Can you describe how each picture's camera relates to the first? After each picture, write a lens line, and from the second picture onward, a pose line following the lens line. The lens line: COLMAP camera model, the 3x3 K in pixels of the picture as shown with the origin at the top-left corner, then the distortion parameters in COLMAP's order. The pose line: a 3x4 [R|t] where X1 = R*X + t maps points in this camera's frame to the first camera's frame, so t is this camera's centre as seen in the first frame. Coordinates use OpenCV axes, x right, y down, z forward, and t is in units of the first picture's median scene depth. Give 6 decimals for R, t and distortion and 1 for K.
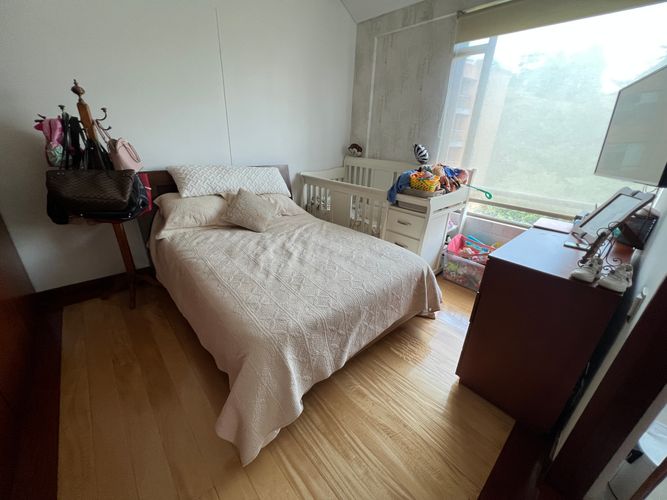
lens RADIAL K [[268.0, 0, 332.0], [0, 268.0, 249.2], [0, 0, 1]] dist [-0.000435, -0.000375]
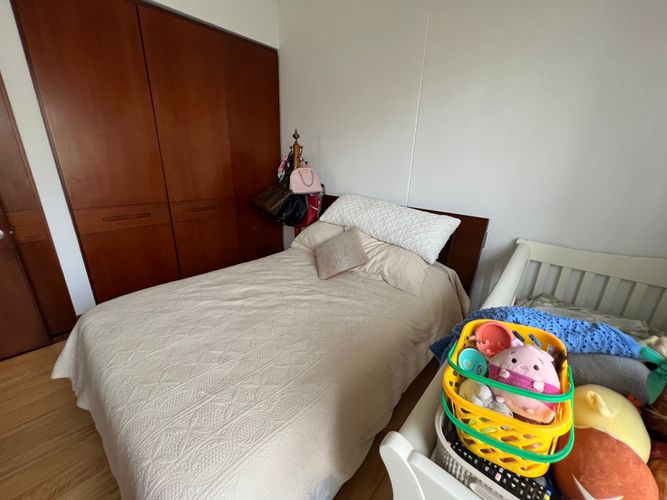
lens RADIAL K [[268.0, 0, 332.0], [0, 268.0, 249.2], [0, 0, 1]] dist [-0.000435, -0.000375]
pose [[0.118633, 0.287669, -0.950354, 0.567186], [-0.418502, 0.882433, 0.214867, -0.382165], [0.900435, 0.372234, 0.225076, 0.932881]]
